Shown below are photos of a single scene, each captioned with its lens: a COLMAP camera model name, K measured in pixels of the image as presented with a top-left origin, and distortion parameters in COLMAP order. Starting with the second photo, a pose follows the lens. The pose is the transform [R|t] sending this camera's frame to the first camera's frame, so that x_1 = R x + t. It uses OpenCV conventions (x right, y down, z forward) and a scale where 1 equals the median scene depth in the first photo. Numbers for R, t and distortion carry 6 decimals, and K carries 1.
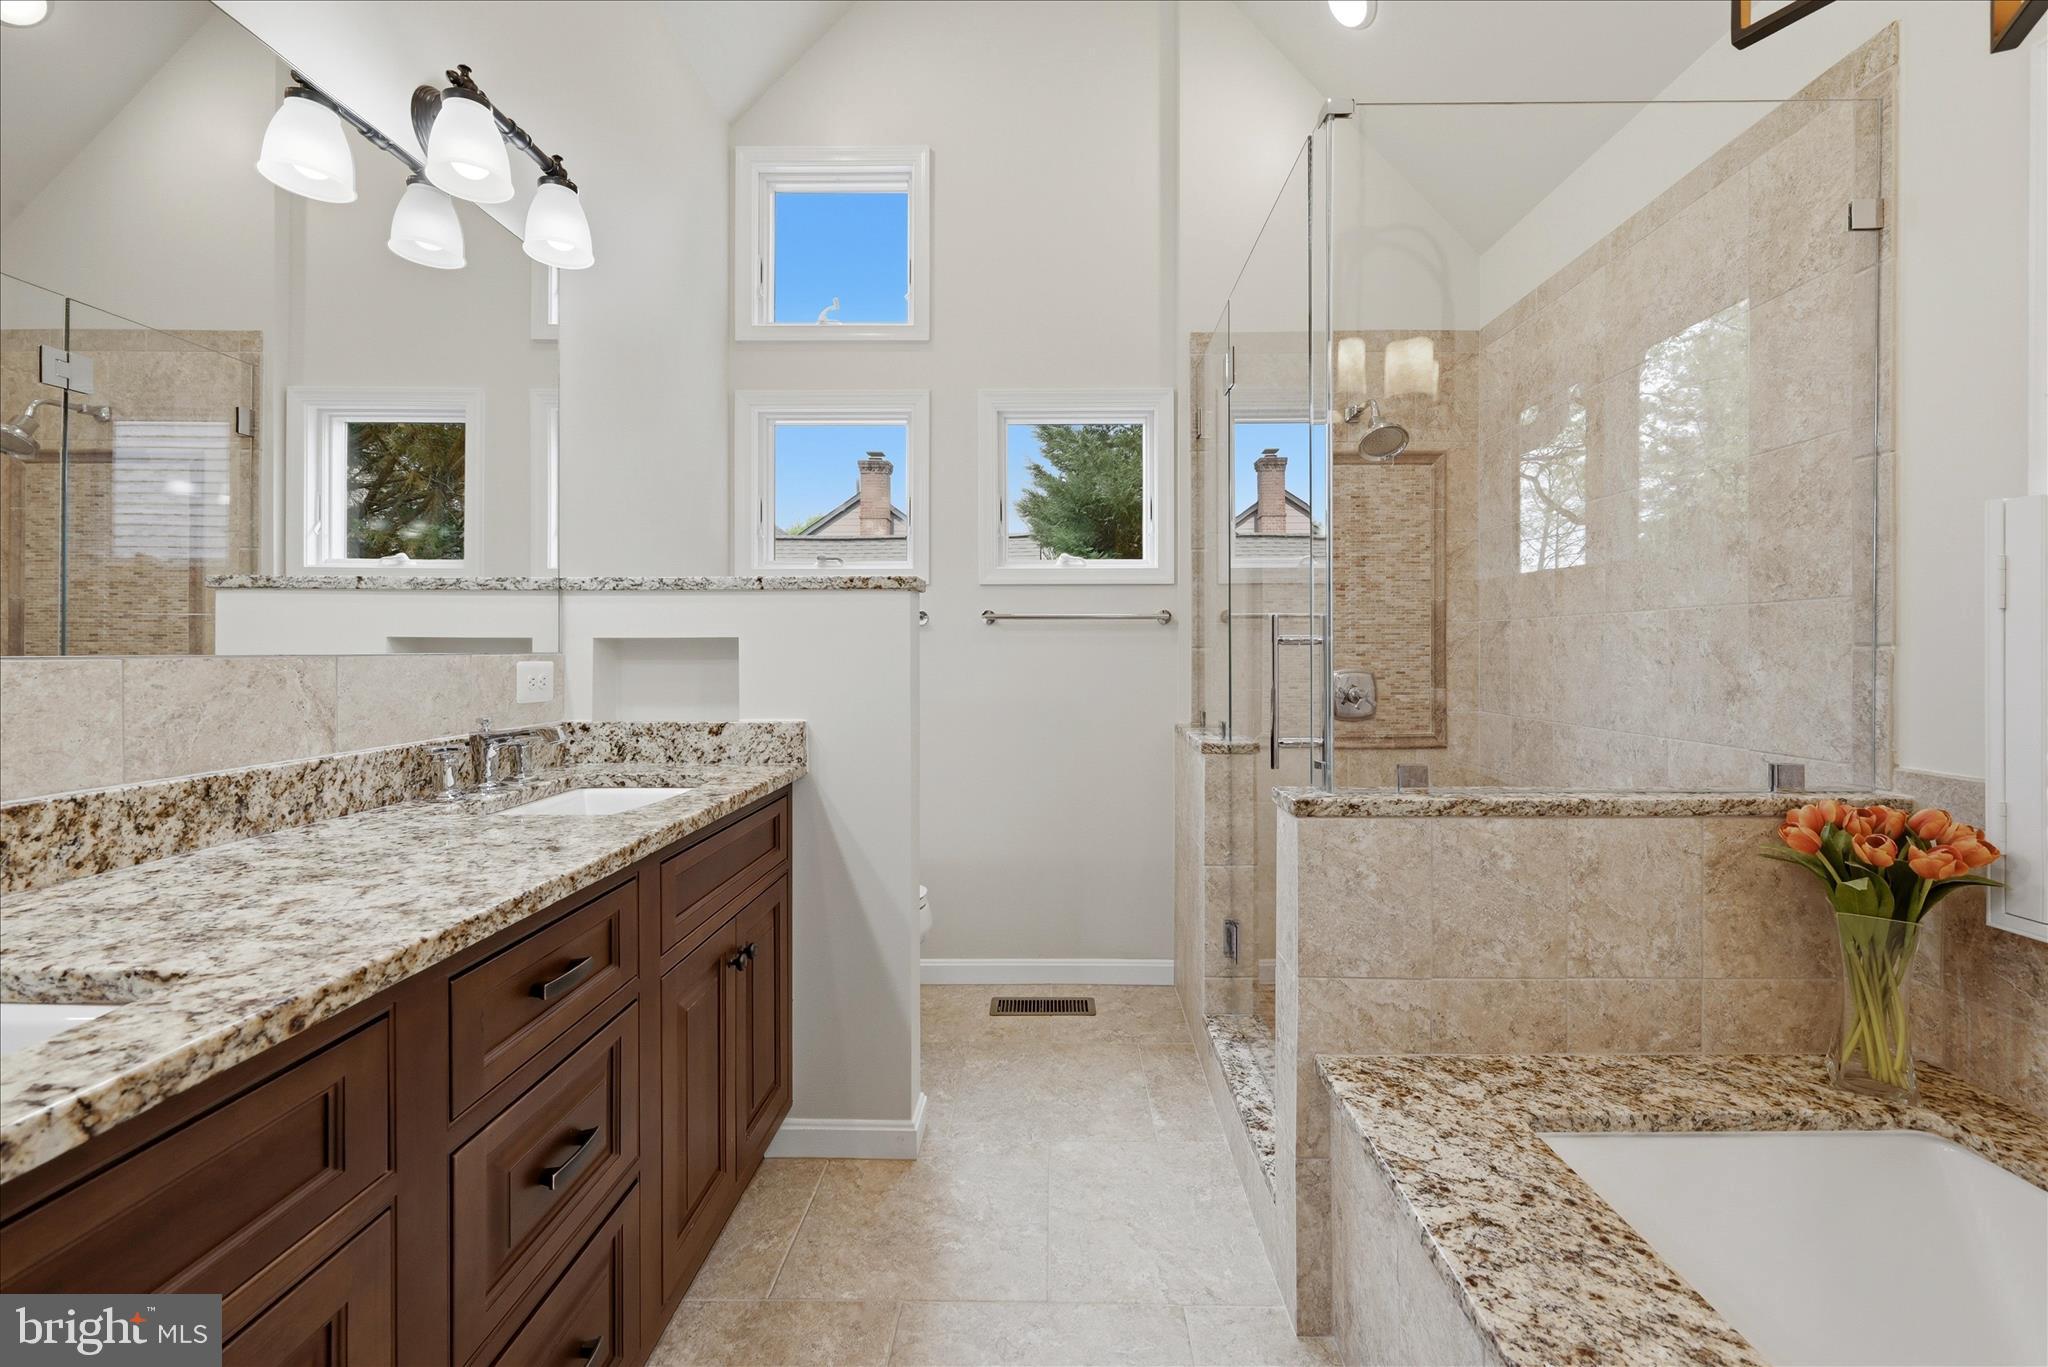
lens RADIAL K [[837.7, 0, 1024.8], [0, 837.7, 653.1], [0, 0, 1]] dist [0.000982, -0.000061]
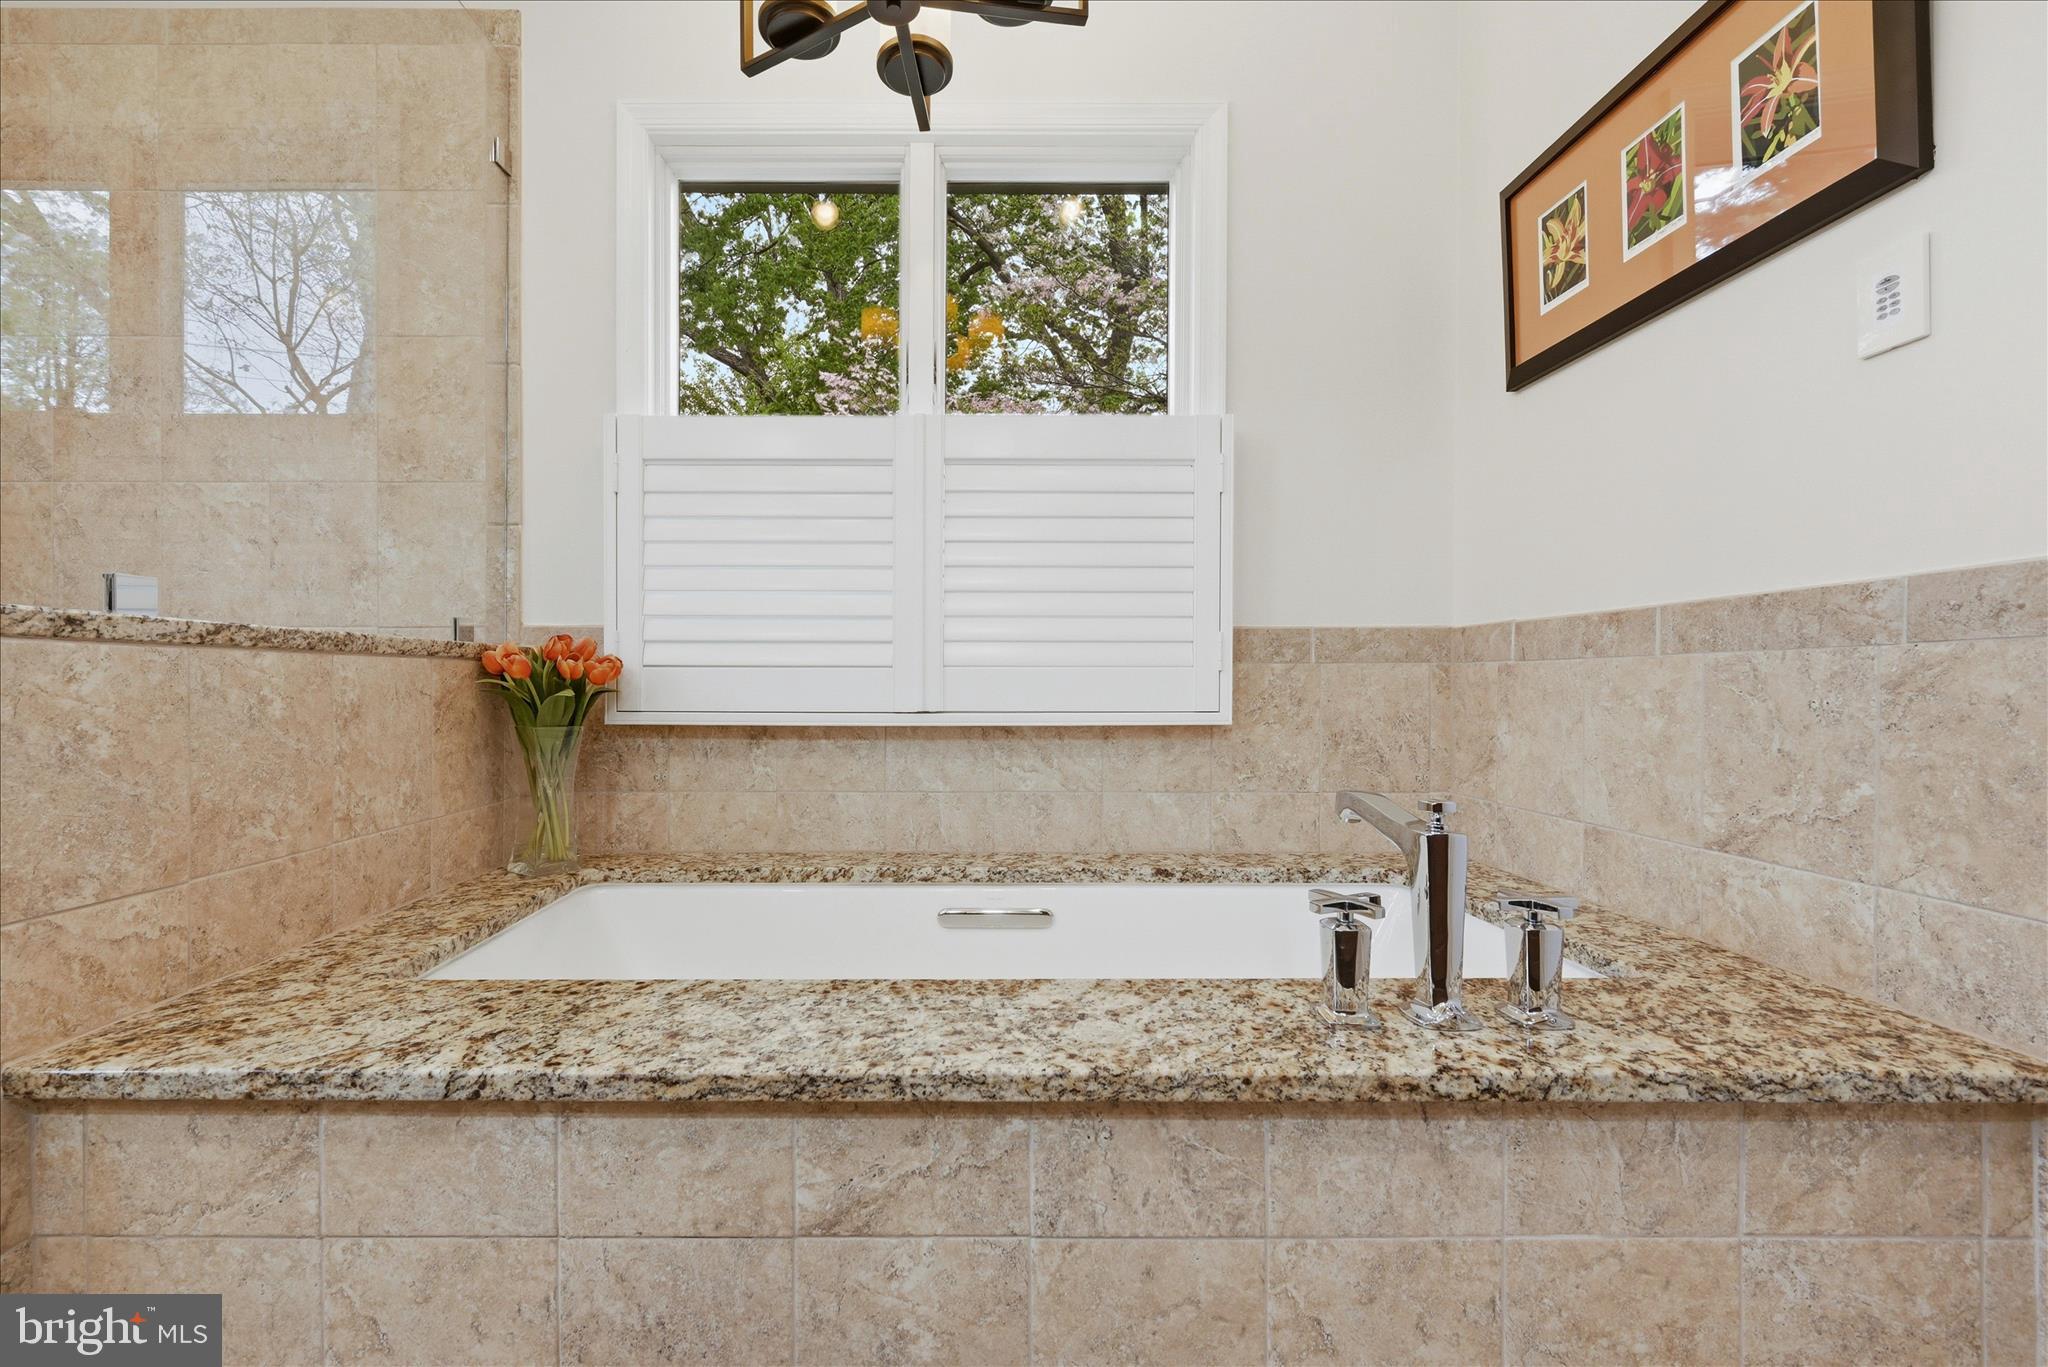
lens RADIAL K [[824.9, 0, 1028.1], [0, 824.9, 665.6], [0, 0, 1]] dist [-0.000363, -0.000231]
pose [[-0.029267, -0.010160, 0.999520, -0.205798], [-0.003083, 0.999945, 0.010074, 0.199191], [-0.999567, -0.002787, -0.029296, 0.326258]]
